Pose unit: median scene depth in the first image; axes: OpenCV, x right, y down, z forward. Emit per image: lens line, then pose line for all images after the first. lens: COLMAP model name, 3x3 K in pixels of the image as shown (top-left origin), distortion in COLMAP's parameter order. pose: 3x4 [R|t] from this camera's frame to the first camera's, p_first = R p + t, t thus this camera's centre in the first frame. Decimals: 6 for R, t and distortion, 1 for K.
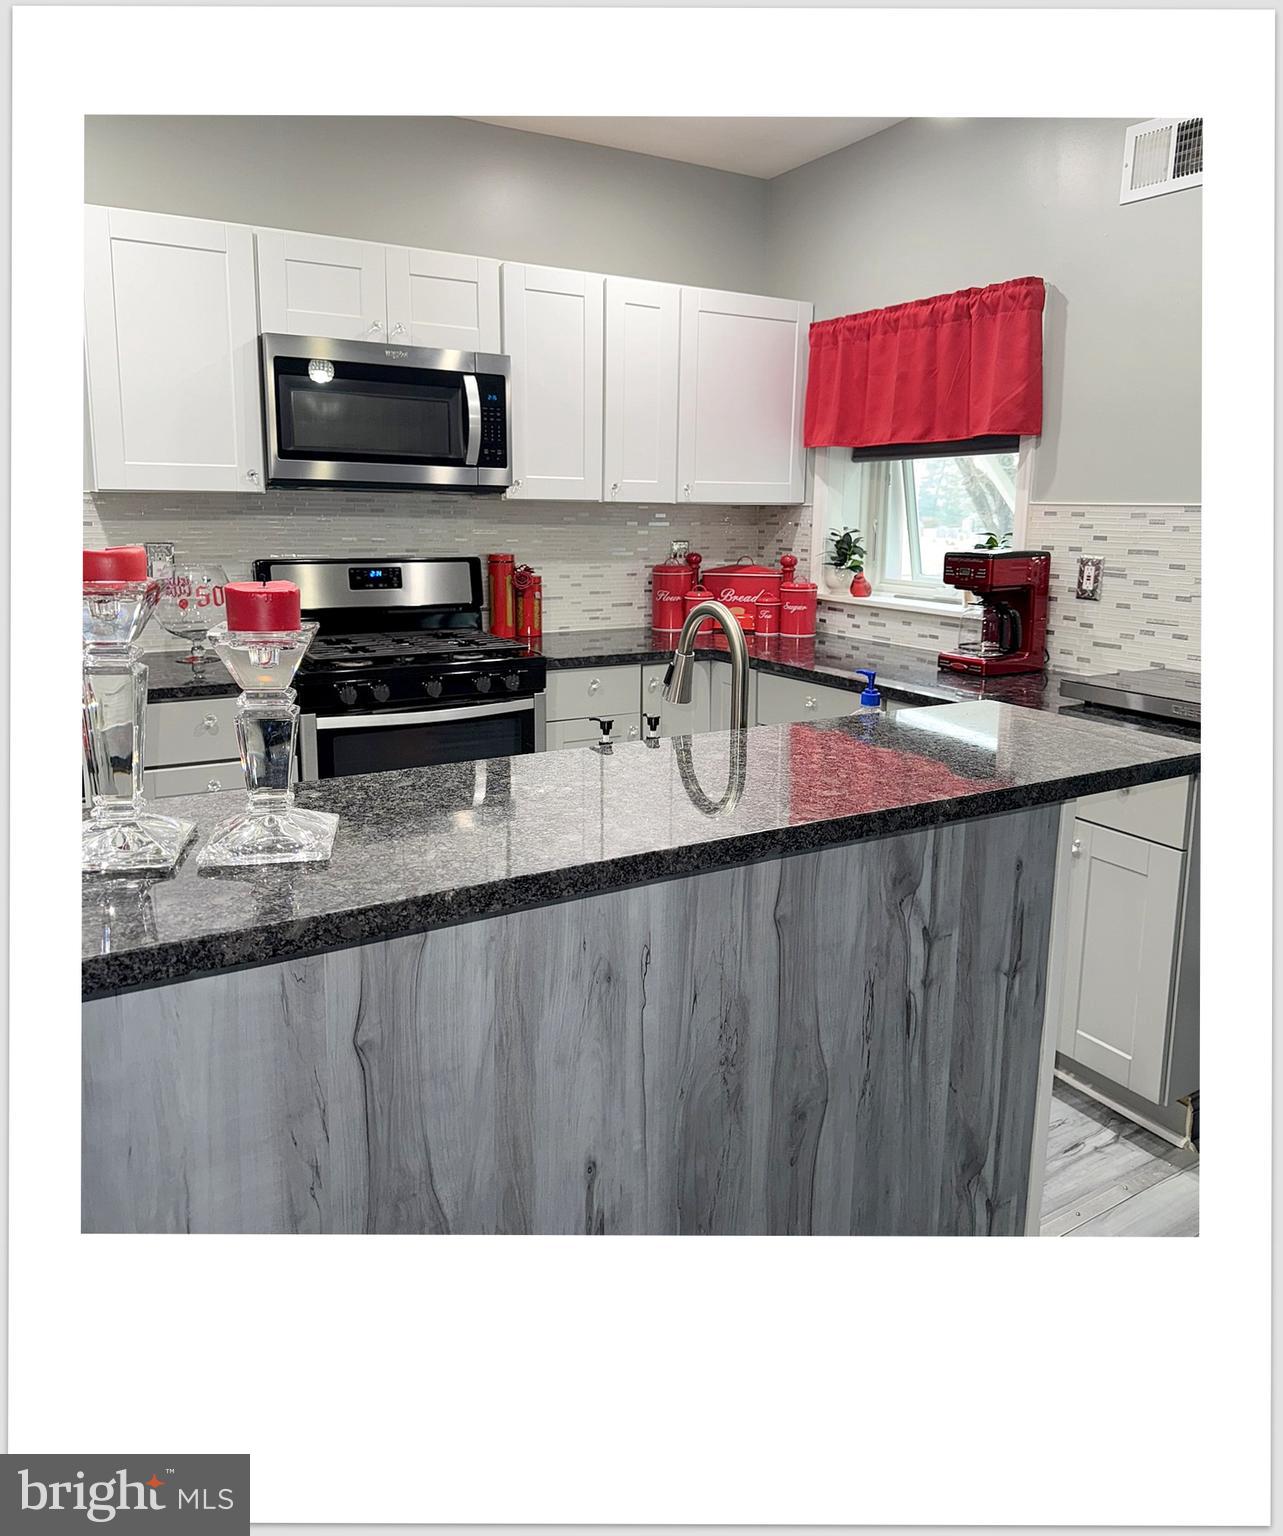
lens RADIAL K [[1030.9, 0, 639.9], [0, 1030.9, 700.4], [0, 0, 1]] dist [0.000490, -0.002840]
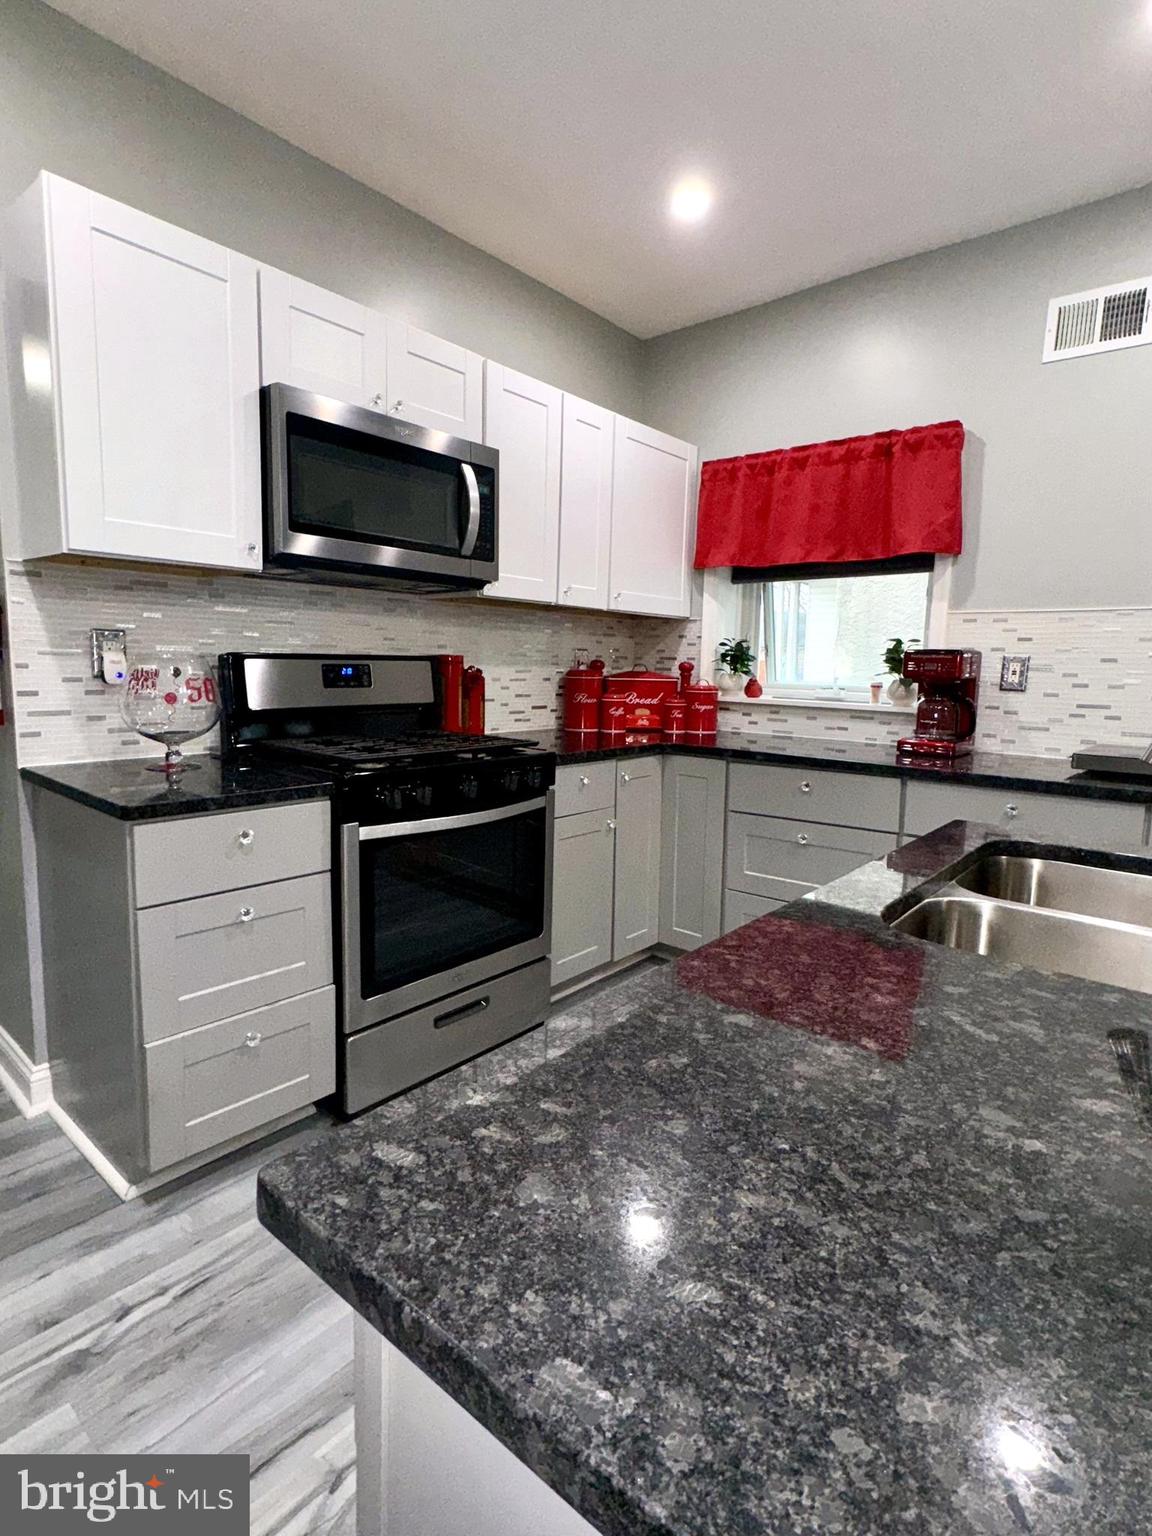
lens RADIAL K [[780.9, 0, 576.0], [0, 780.9, 768.0], [0, 0, 1]] dist [-0.000383, 0.001222]
pose [[0.943599, -0.034182, 0.329321, -0.307538], [0.047482, 0.998346, -0.032426, -0.002553], [-0.327668, 0.046234, 0.943661, 0.277273]]
